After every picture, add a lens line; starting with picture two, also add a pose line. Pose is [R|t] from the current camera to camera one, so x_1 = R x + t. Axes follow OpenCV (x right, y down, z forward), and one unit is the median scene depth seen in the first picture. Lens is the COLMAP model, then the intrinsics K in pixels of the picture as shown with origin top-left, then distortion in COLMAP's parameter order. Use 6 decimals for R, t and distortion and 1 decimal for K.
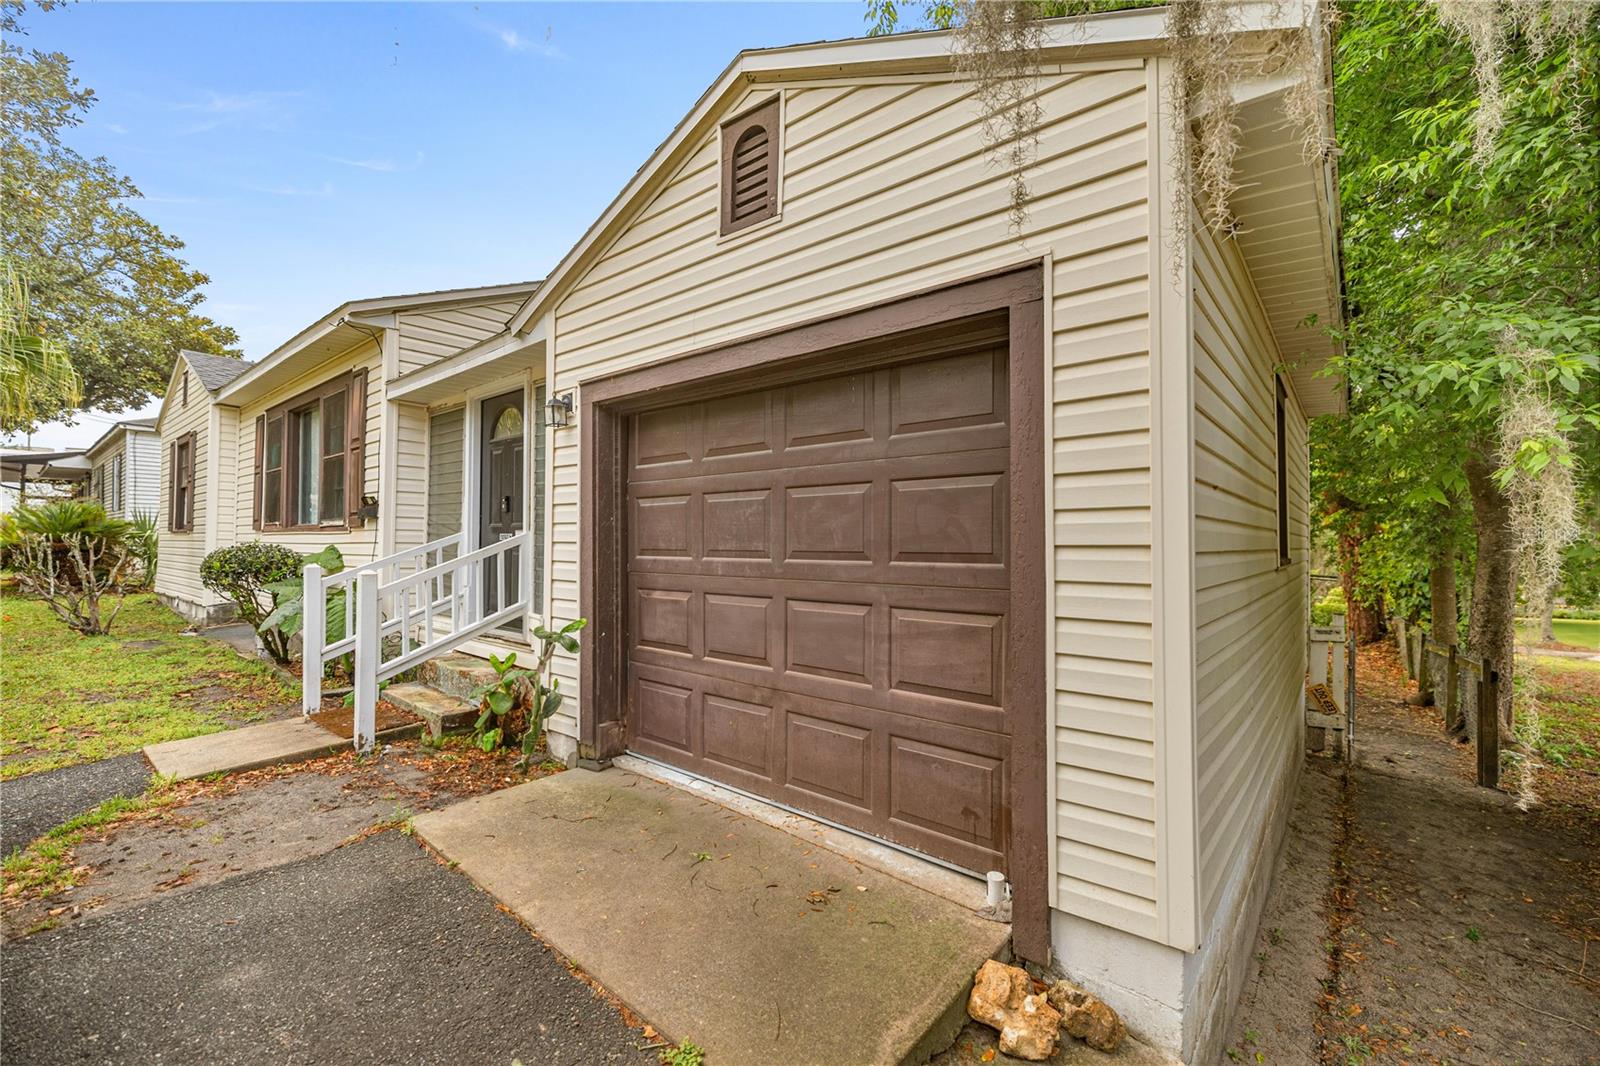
lens RADIAL K [[670.3, 0, 800.0], [0, 670.3, 533.0], [0, 0, 1]] dist [-0.001273, 0.000001]
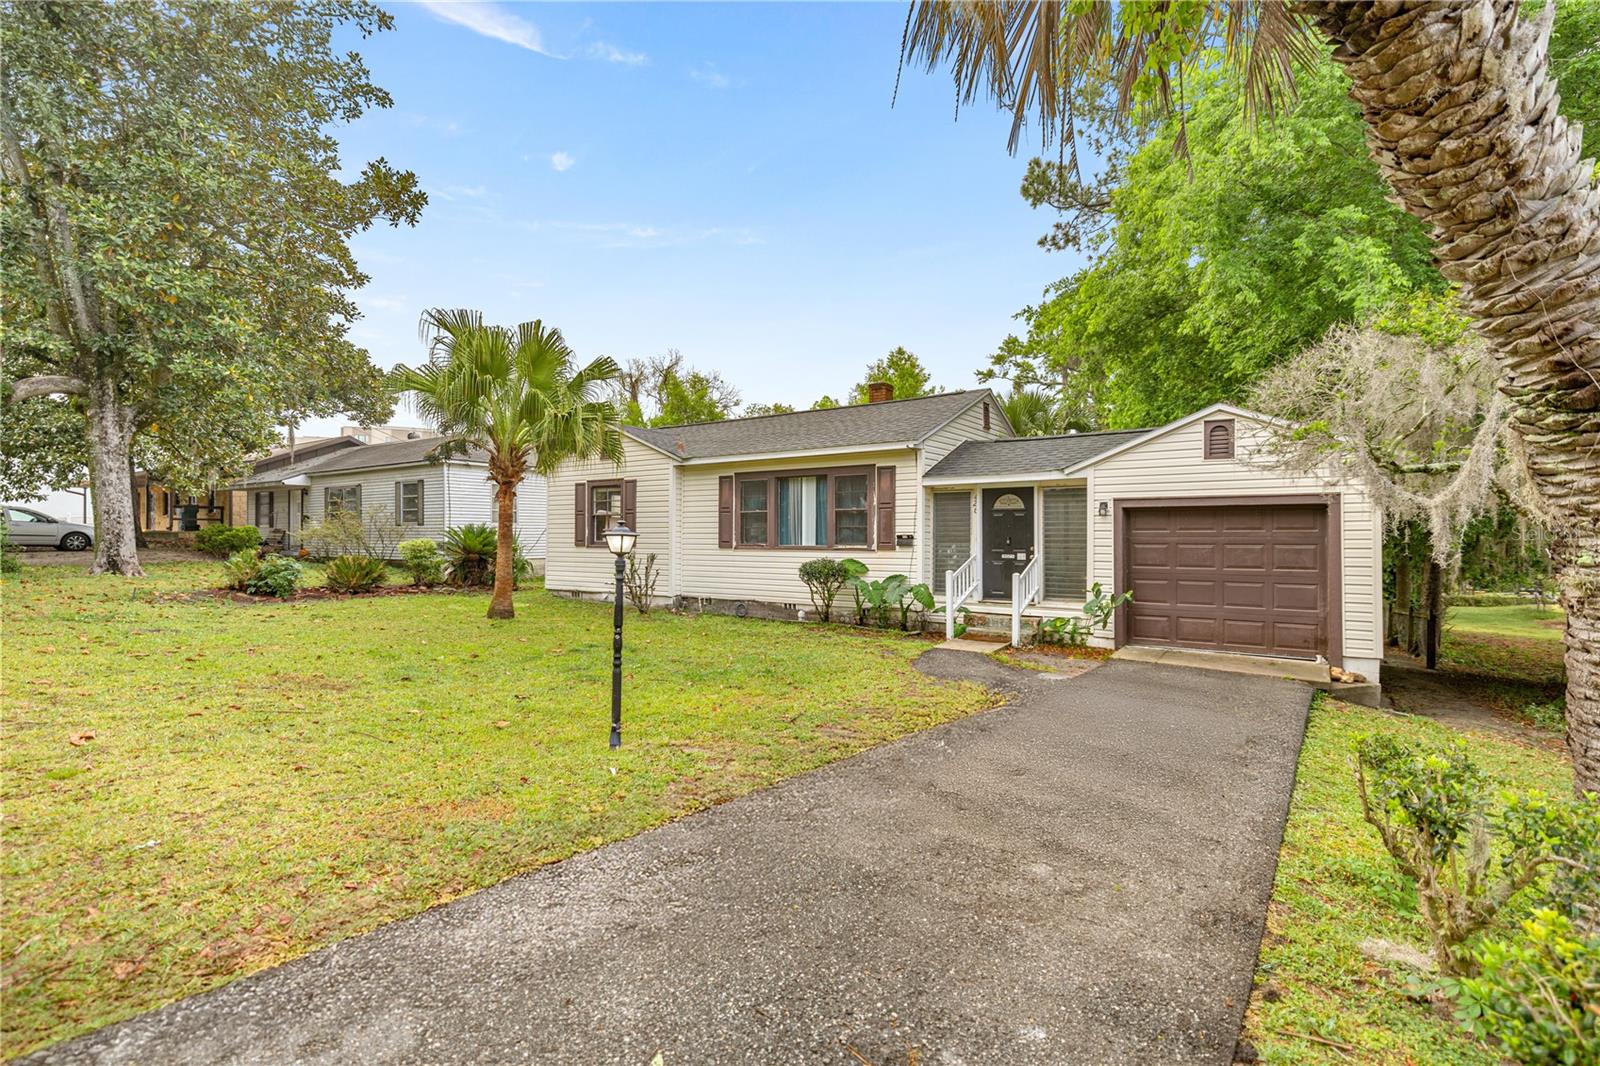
lens RADIAL K [[727.2, 0, 794.4], [0, 727.2, 539.4], [0, 0, 1]] dist [-0.001041, -0.000116]
pose [[0.995359, -0.004400, 0.096134, -2.005196], [0.001894, 0.999656, 0.026144, -0.161059], [-0.096216, -0.025840, 0.995025, -1.814665]]
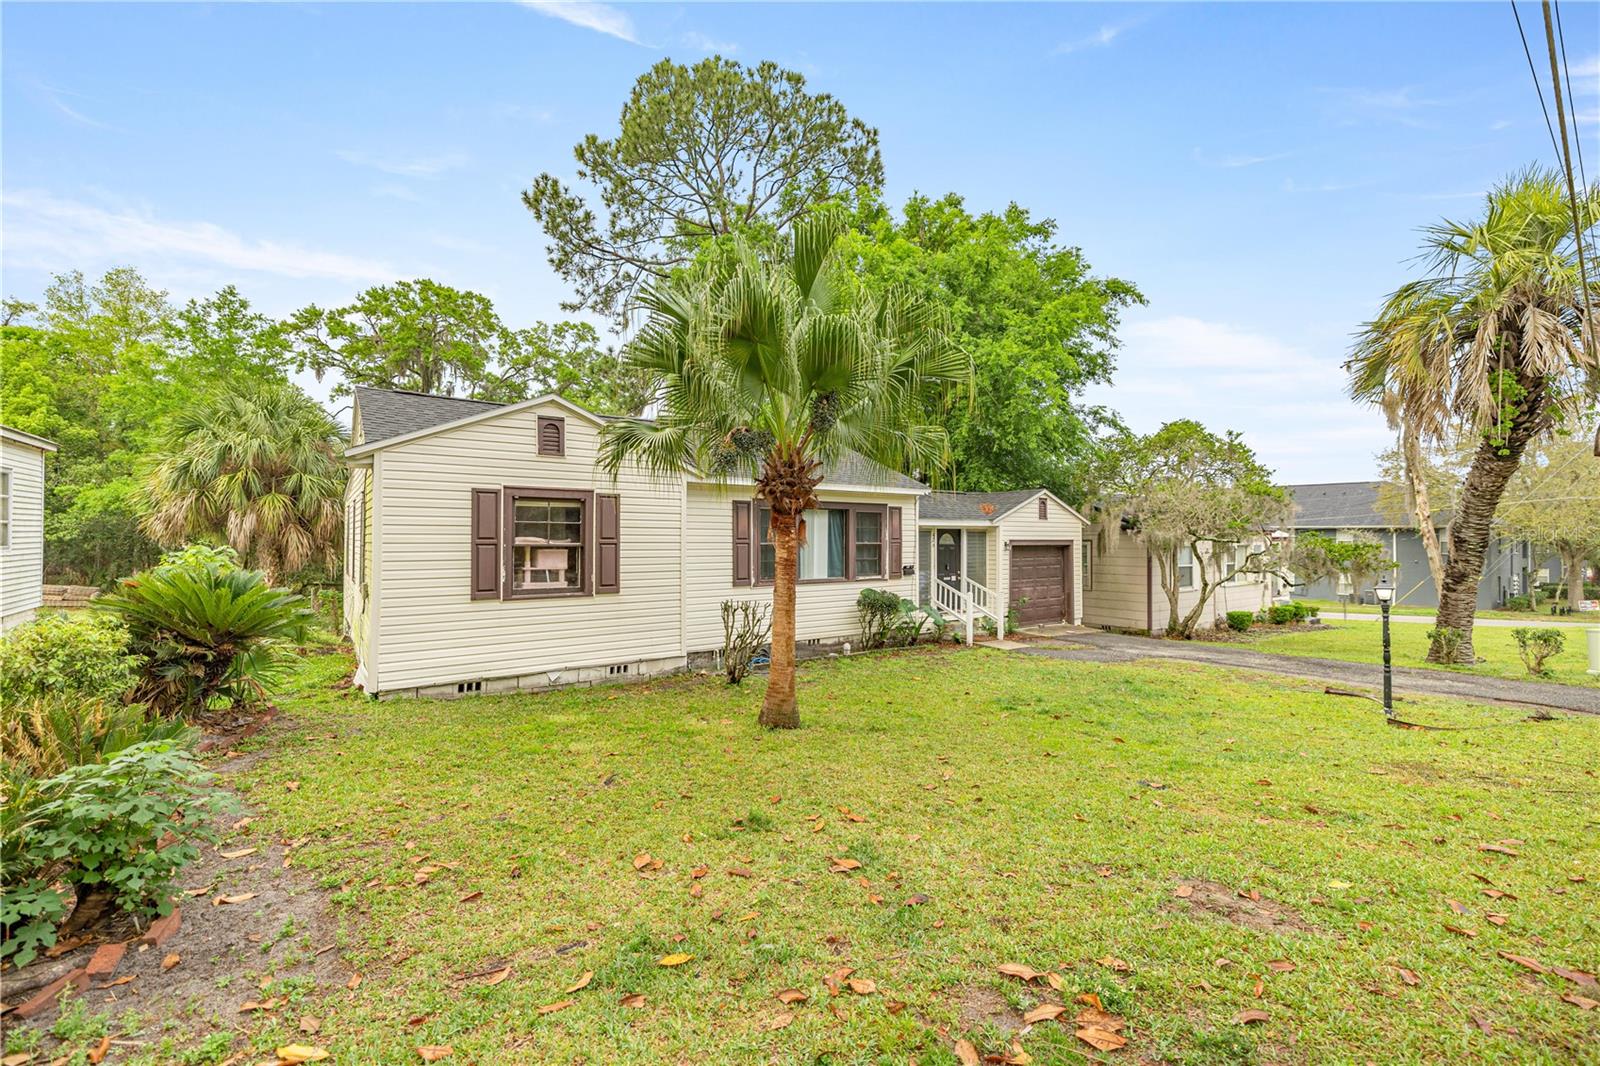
lens RADIAL K [[670.3, 0, 800.0], [0, 670.3, 533.0], [0, 0, 1]] dist [-0.001273, 0.000001]
pose [[0.242812, -0.002261, 0.970071, -5.159726], [-0.025543, 0.999636, 0.008723, -0.299923], [-0.969737, -0.026896, 0.242666, 1.397188]]
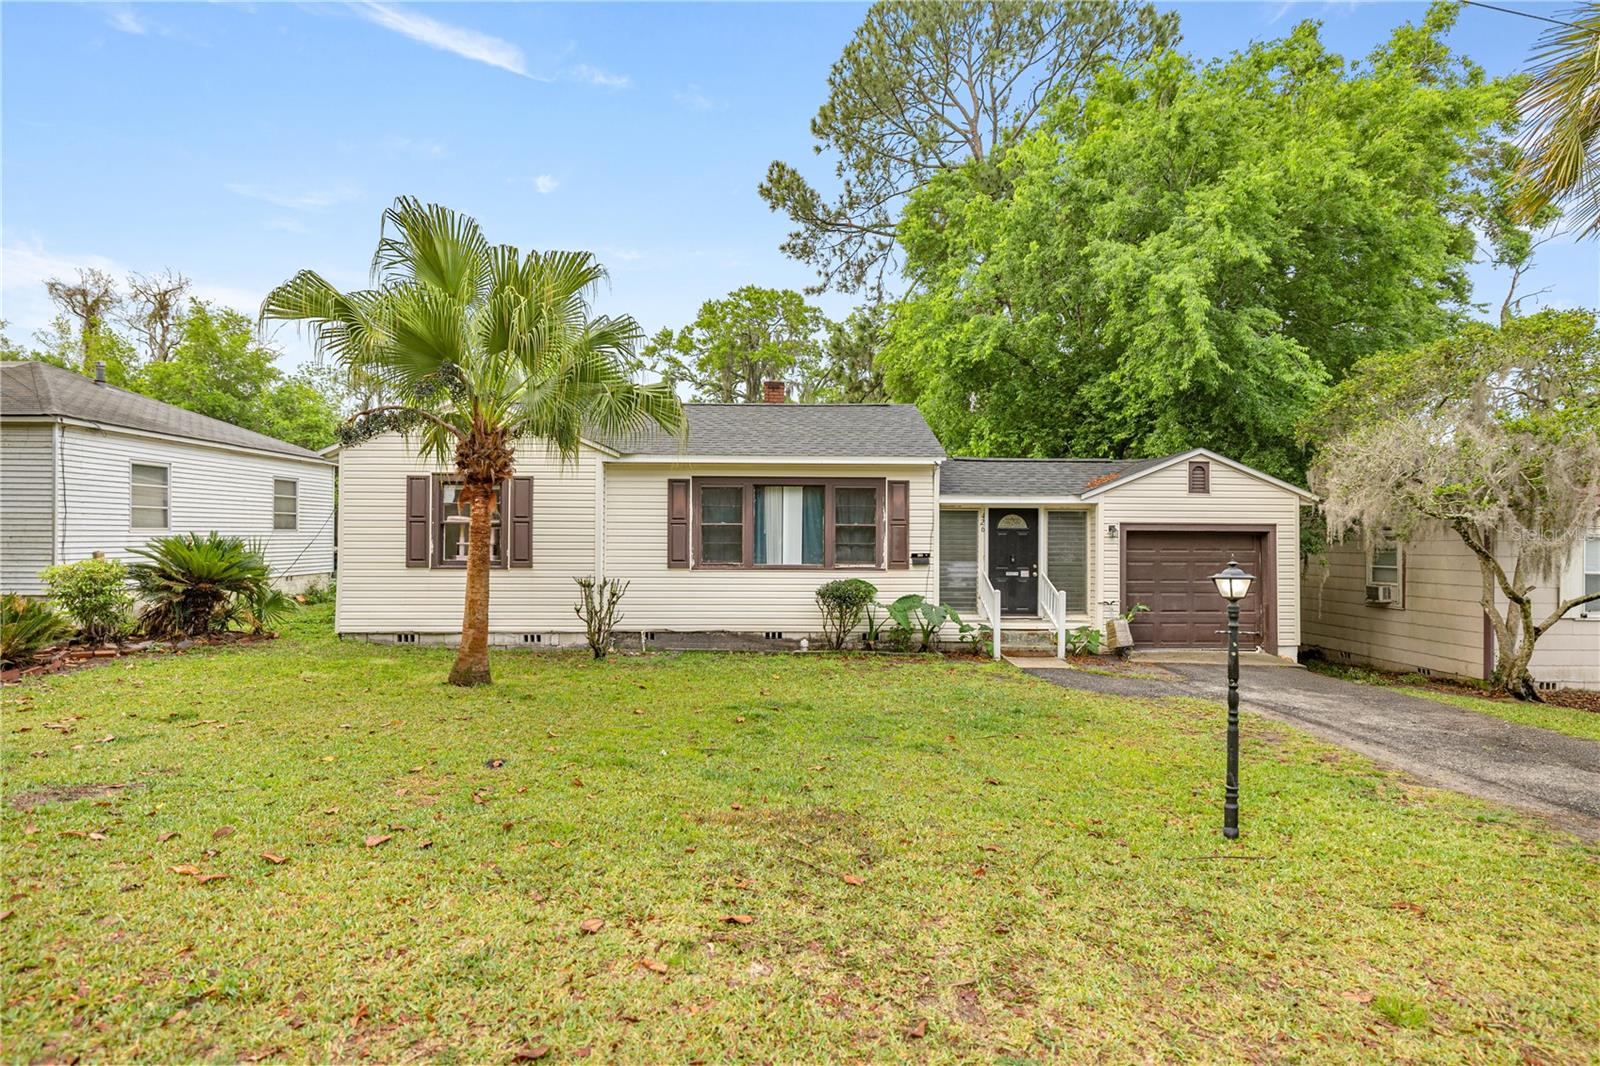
lens RADIAL K [[795.7, 0, 808.2], [0, 795.7, 534.0], [0, 0, 1]] dist [-0.002719, -0.000533]
pose [[0.751012, 0.002458, 0.660284, -4.037045], [-0.015803, 0.999774, 0.014252, -0.226049], [-0.660099, -0.021138, 0.750881, -0.774803]]
